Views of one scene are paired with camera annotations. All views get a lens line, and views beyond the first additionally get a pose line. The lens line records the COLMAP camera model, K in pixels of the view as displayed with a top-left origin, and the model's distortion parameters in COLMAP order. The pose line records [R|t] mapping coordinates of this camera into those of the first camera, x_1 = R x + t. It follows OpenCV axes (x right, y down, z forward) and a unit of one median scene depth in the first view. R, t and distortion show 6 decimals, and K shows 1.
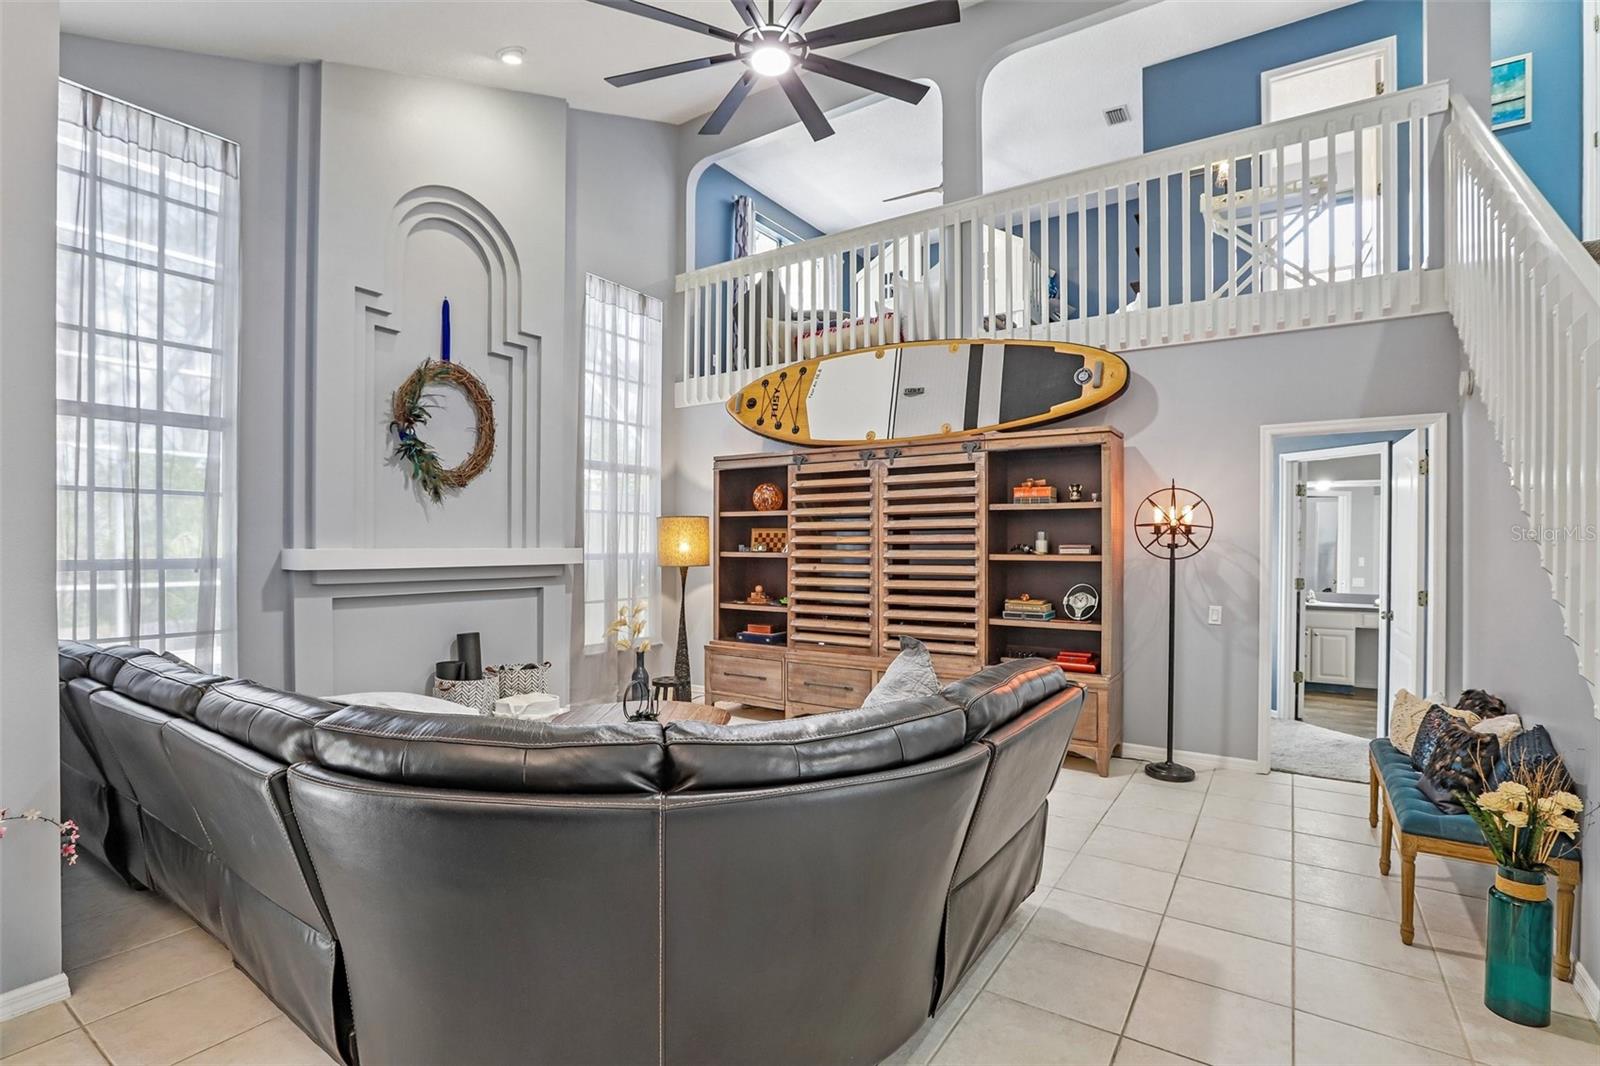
lens RADIAL K [[759.9, 0, 813.6], [0, 759.9, 548.6], [0, 0, 1]] dist [-0.048100, 0.015830]
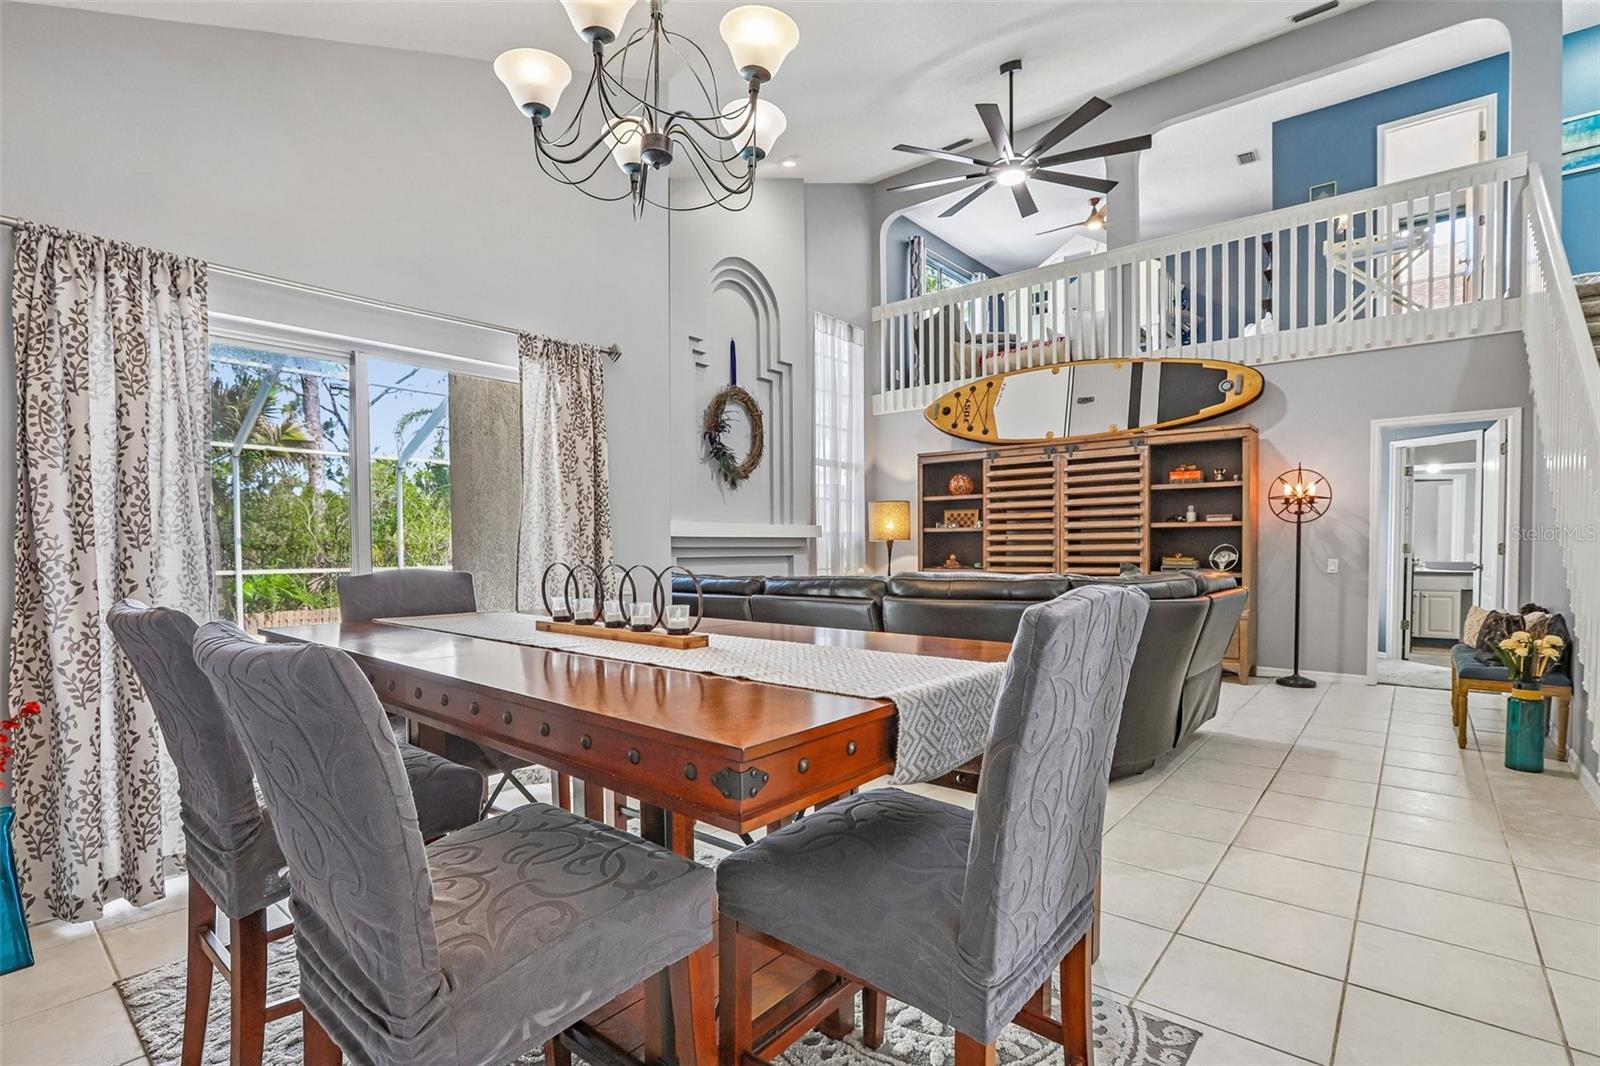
lens RADIAL K [[759.9, 0, 809.9], [0, 759.9, 569.6], [0, 0, 1]] dist [-0.048100, 0.015830]
pose [[0.992779, -0.004101, -0.119885, -0.197768], [0.007175, 0.999656, 0.025221, 0.050626], [0.119740, -0.025899, 0.992467, -0.367794]]
